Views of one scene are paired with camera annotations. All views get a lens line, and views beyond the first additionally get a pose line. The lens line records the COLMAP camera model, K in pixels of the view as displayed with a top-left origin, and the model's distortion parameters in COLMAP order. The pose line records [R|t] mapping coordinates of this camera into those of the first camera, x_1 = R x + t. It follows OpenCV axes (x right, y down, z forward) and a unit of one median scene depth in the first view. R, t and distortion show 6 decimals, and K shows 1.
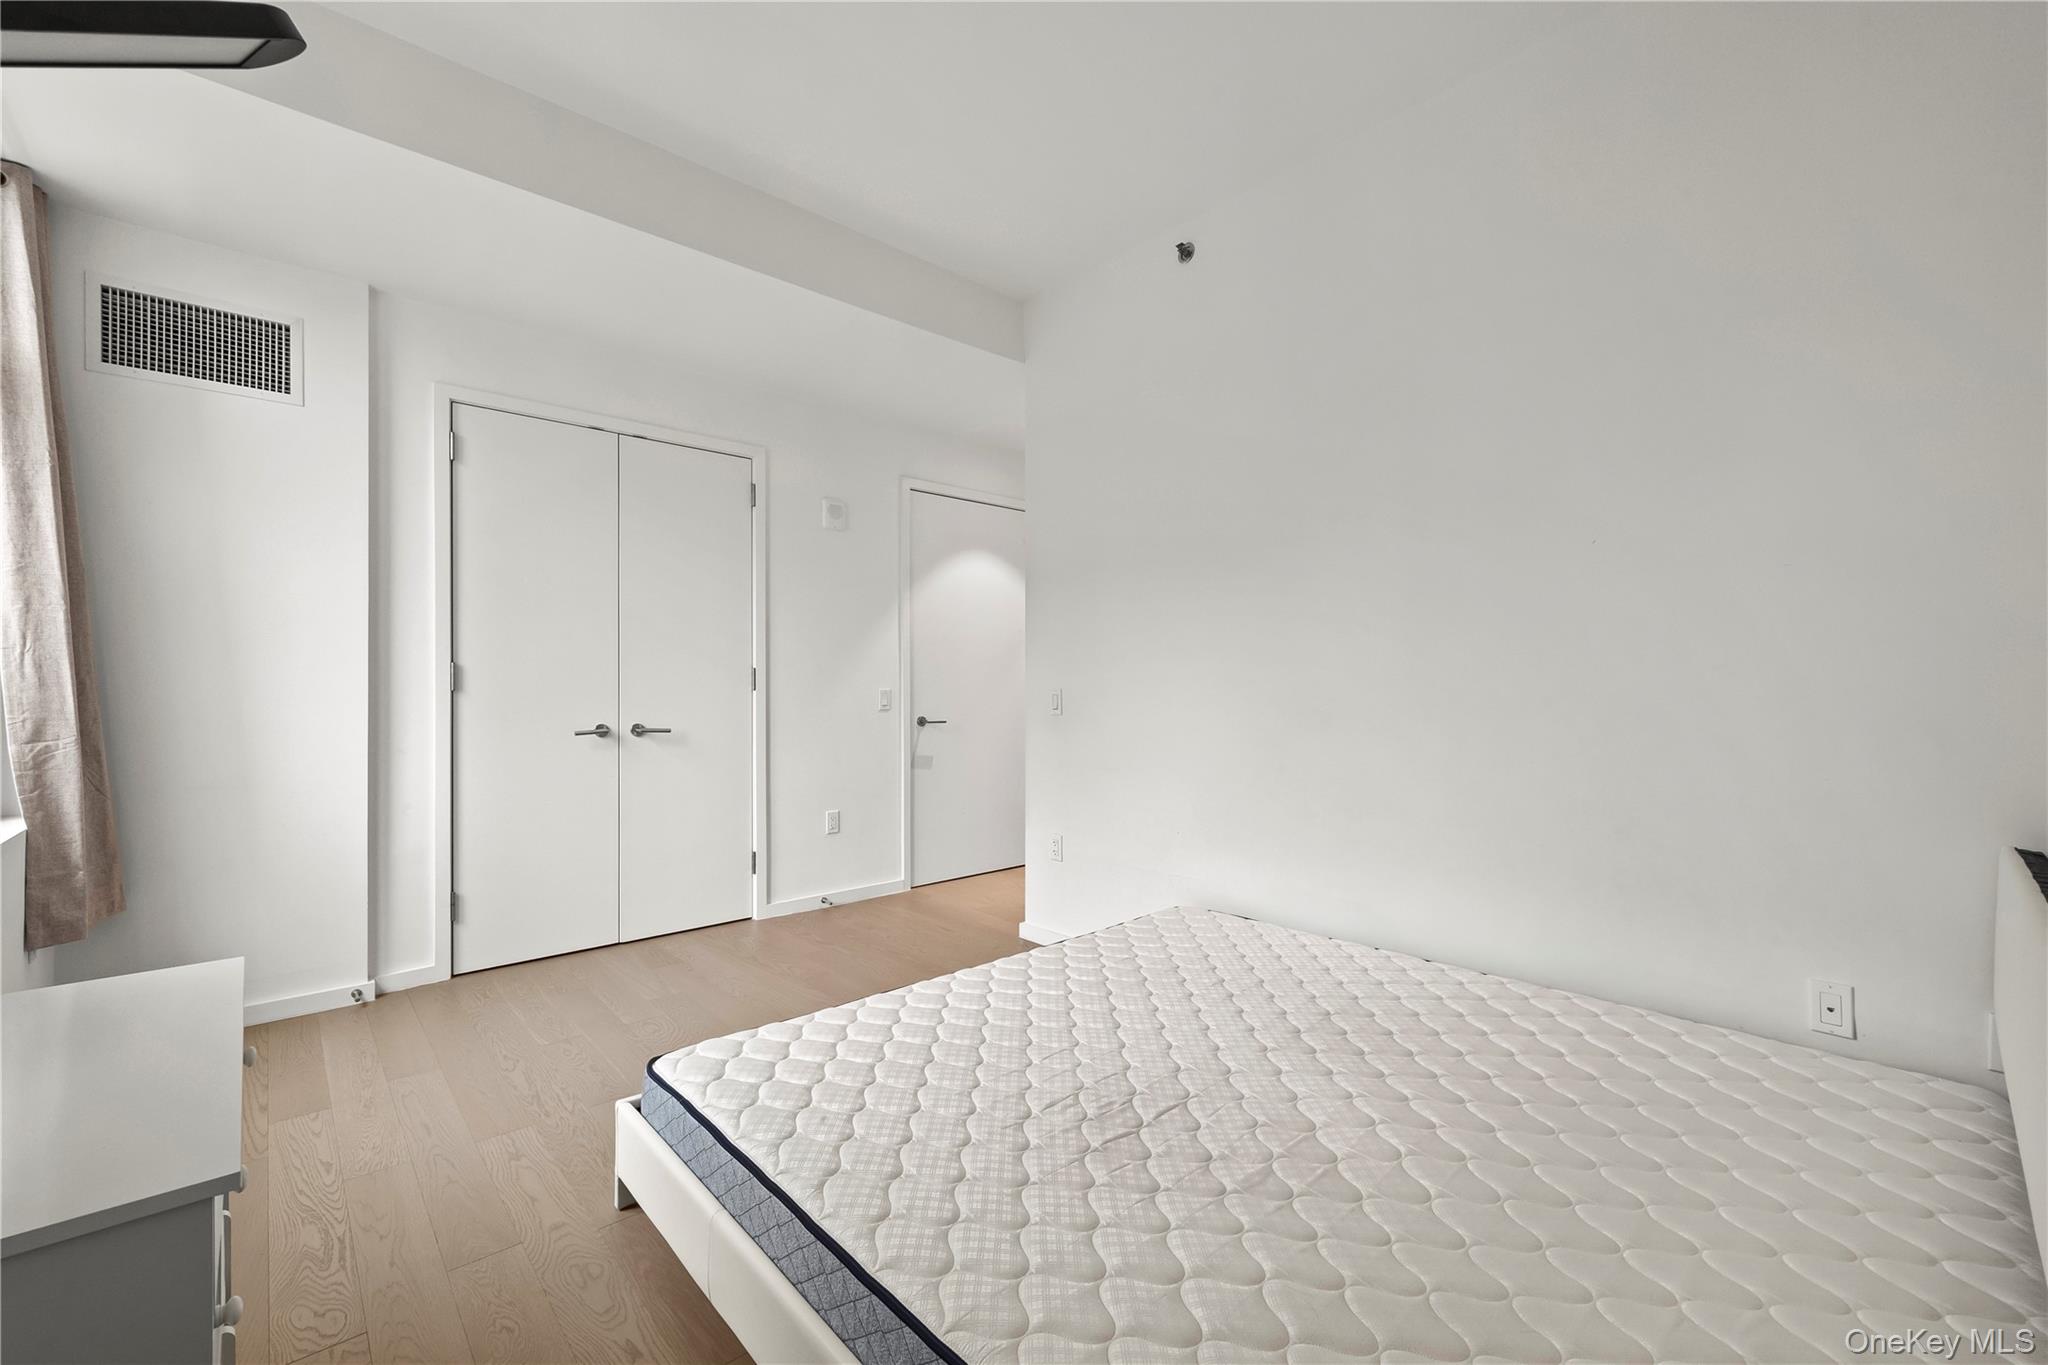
lens RADIAL K [[818.6, 0, 1018.5], [0, 818.6, 677.9], [0, 0, 1]] dist [-0.012500, 0.002467]
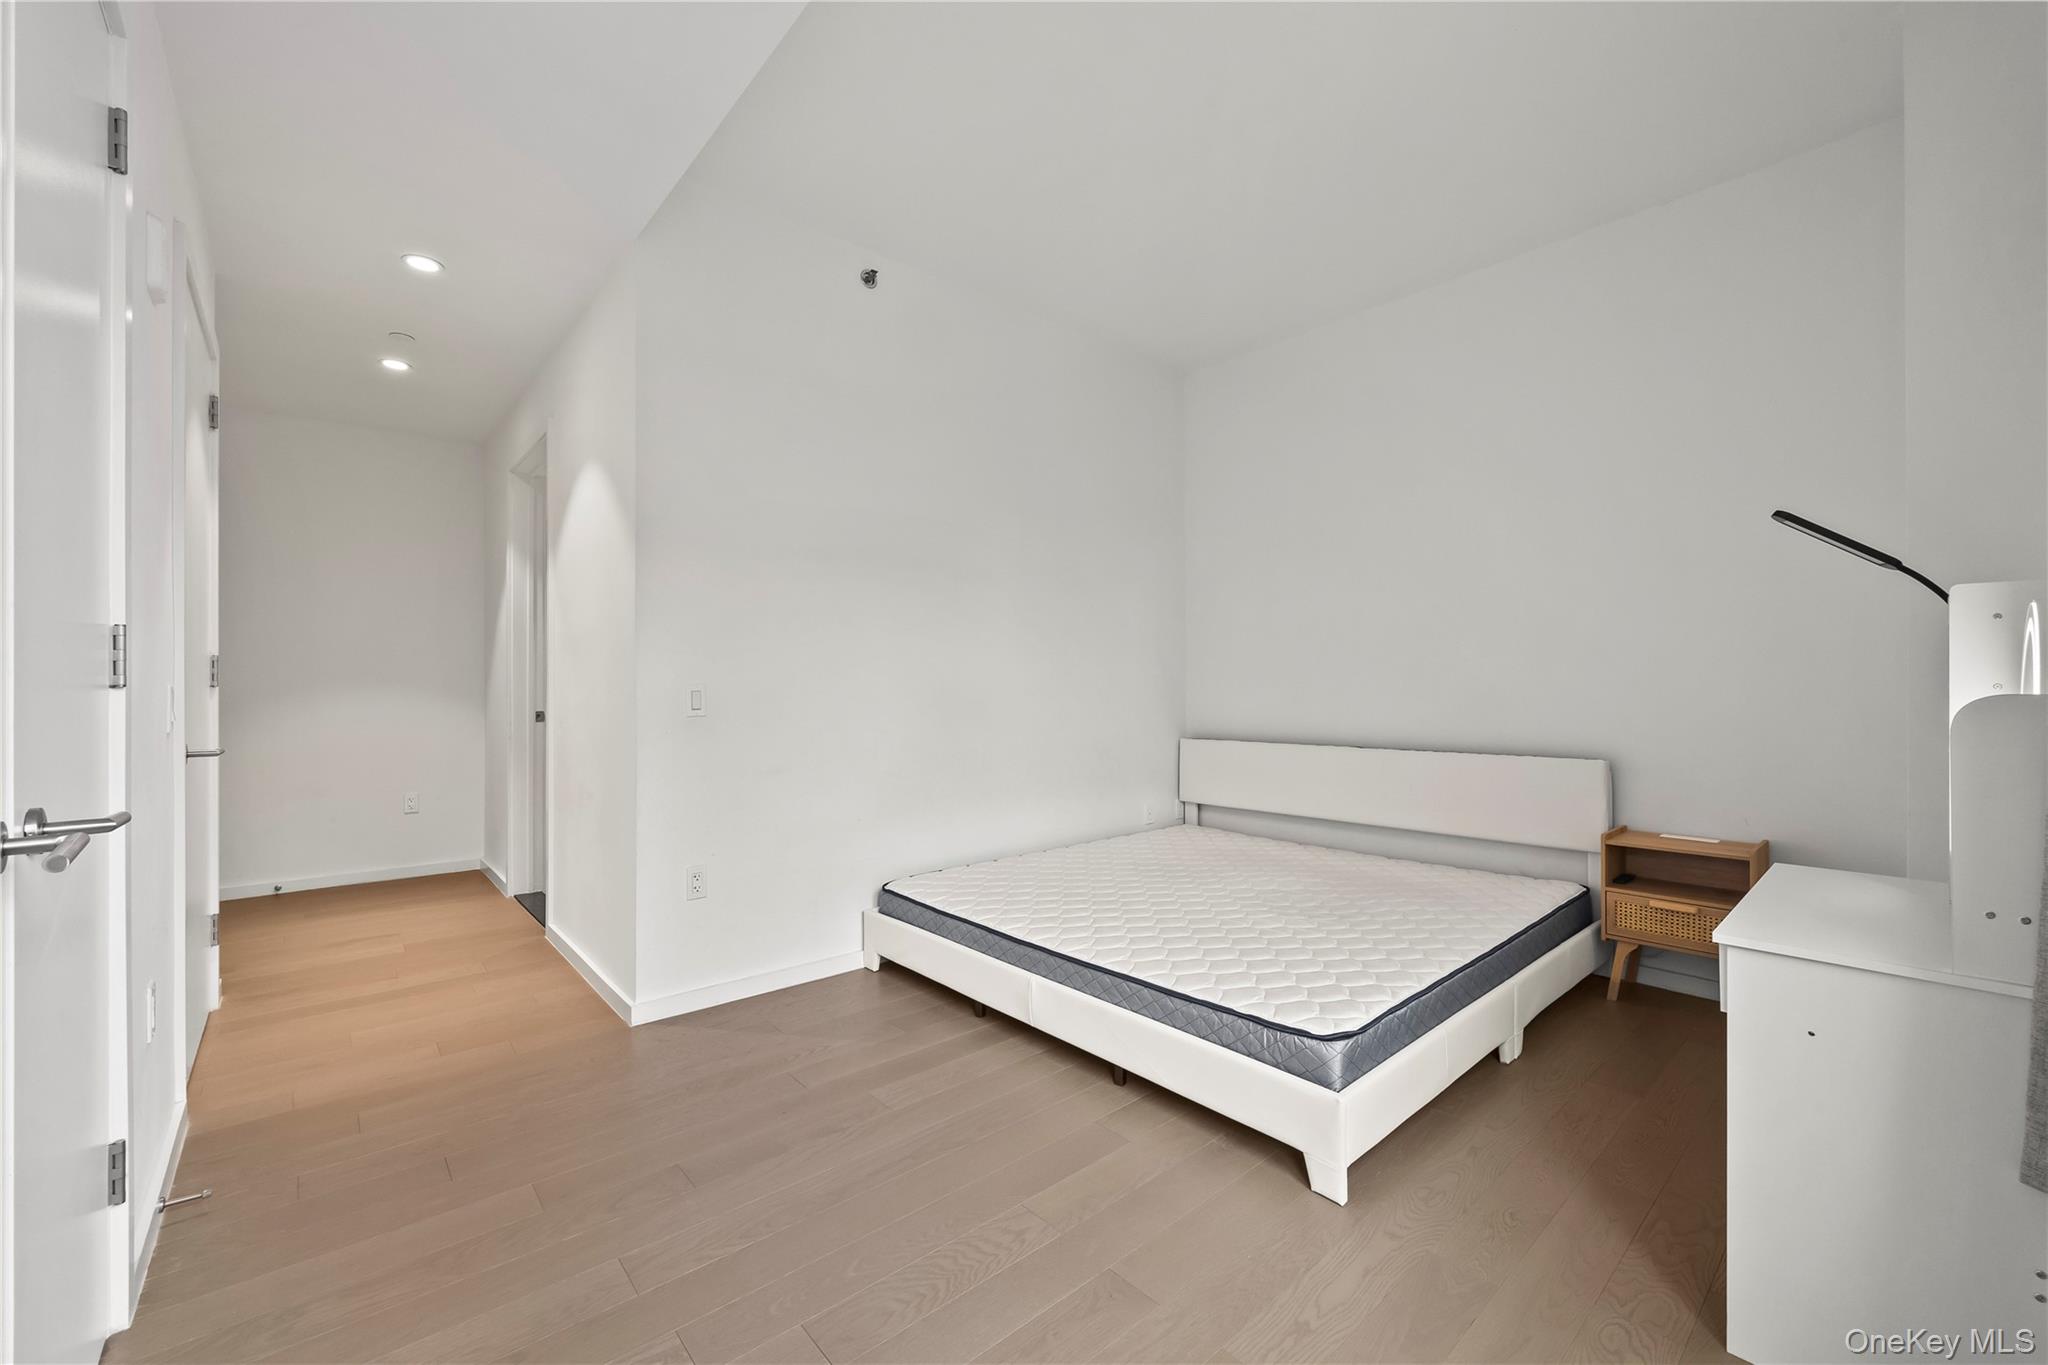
lens RADIAL K [[818.6, 0, 1021.9], [0, 818.6, 680.4], [0, 0, 1]] dist [-0.012500, 0.002467]
pose [[0.035030, 0.002600, 0.999383, -1.754364], [-0.000637, 0.999996, -0.002580, 0.030781], [-0.999386, -0.000546, 0.035031, 1.598784]]
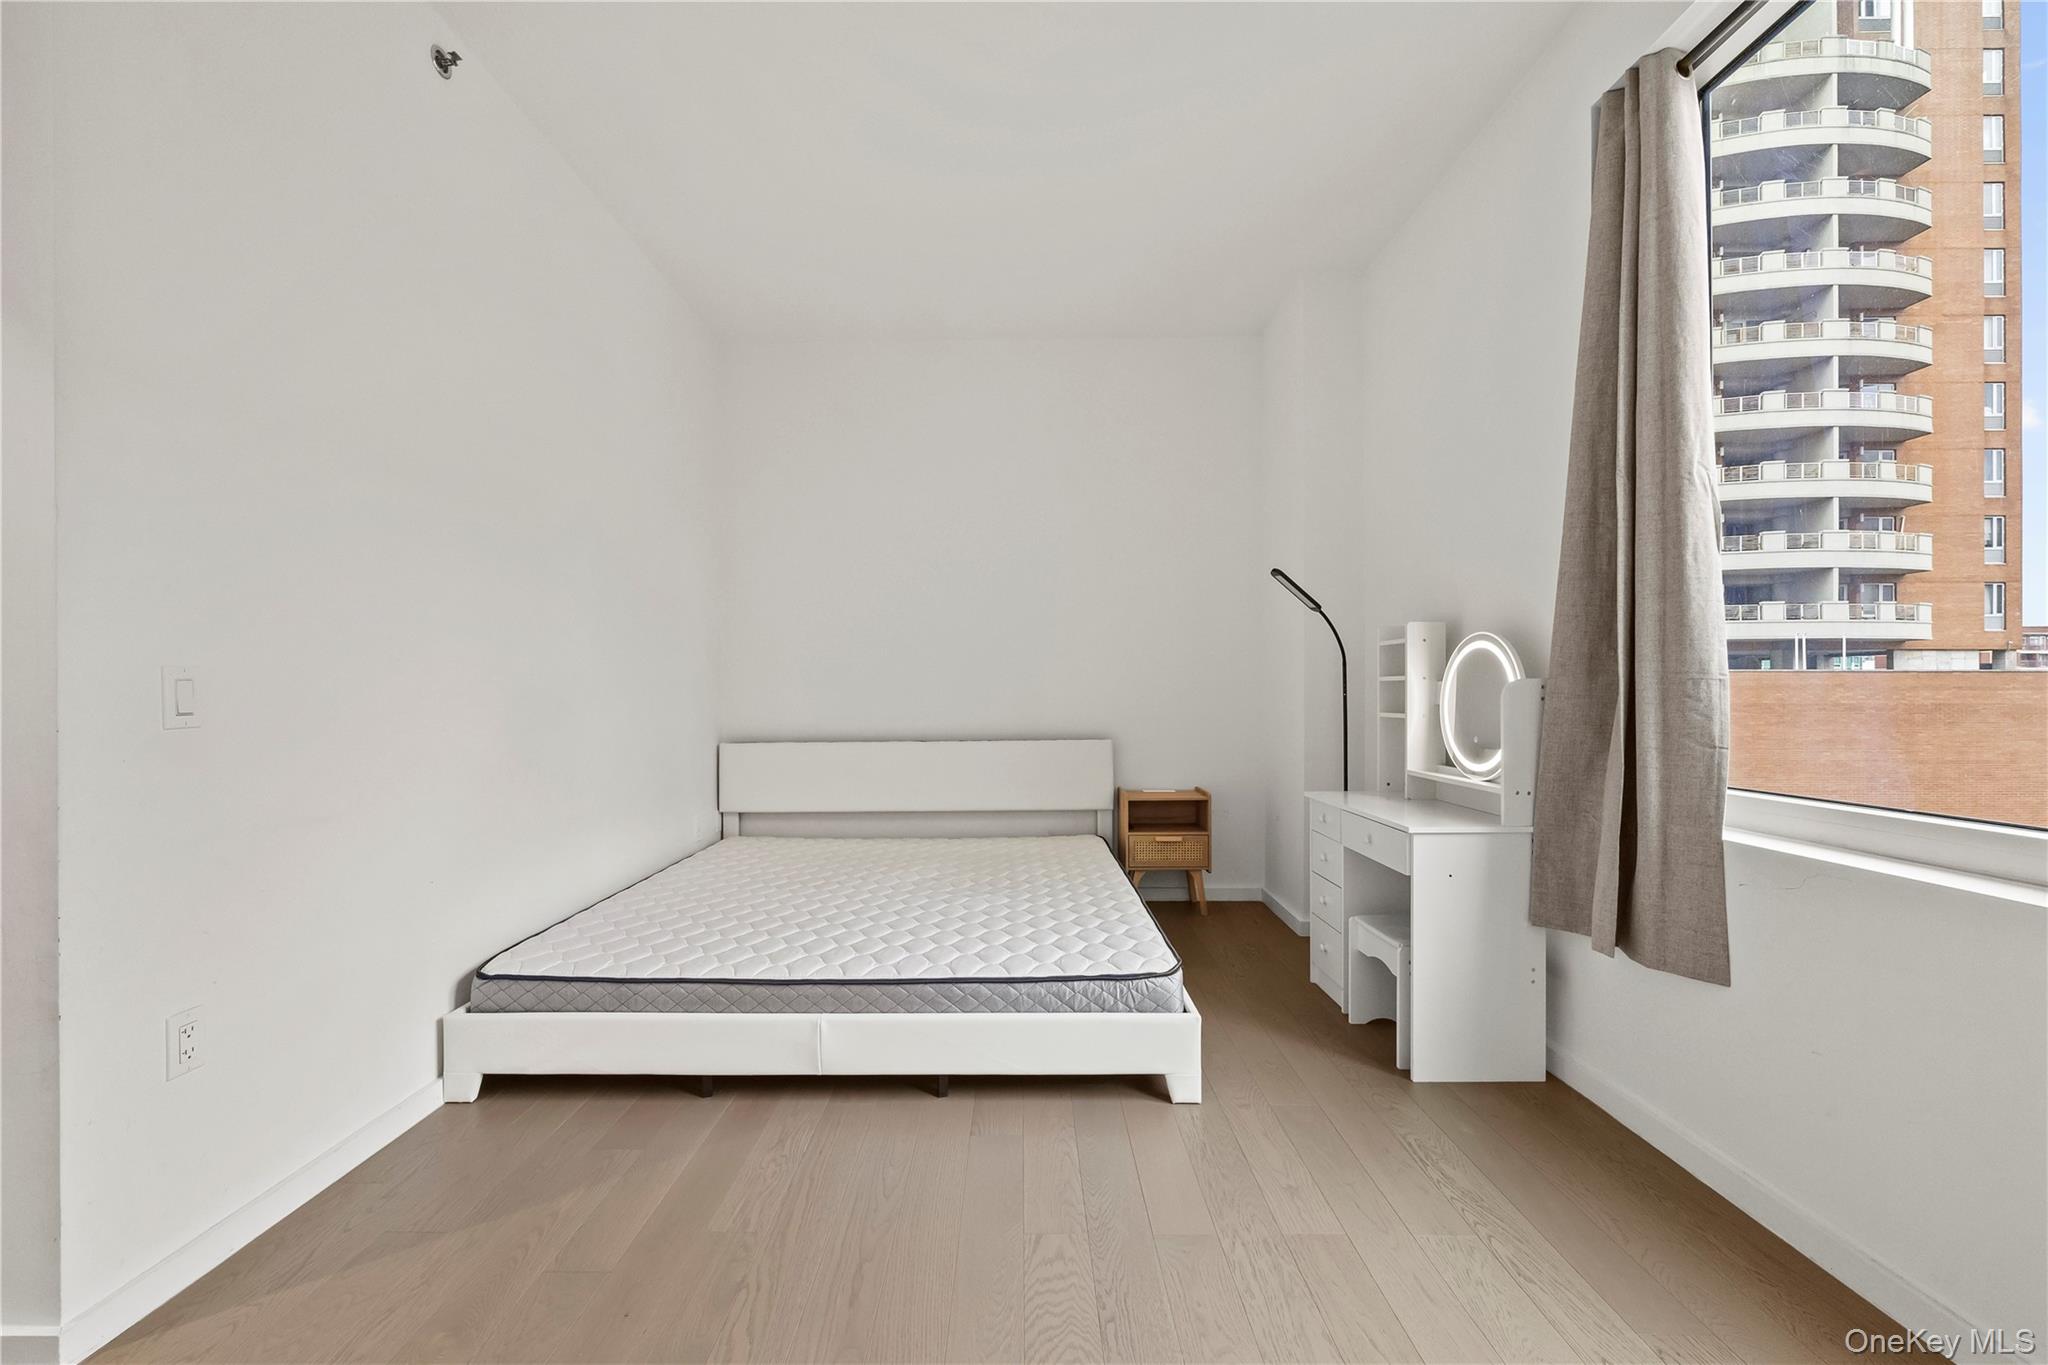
lens RADIAL K [[818.6, 0, 1022.3], [0, 818.6, 690.7], [0, 0, 1]] dist [-0.012500, 0.002467]
pose [[-0.727726, 0.000597, 0.685868, -1.325512], [0.000188, 1.000000, -0.000671, 0.063358], [-0.685868, -0.000359, -0.727726, 2.410881]]
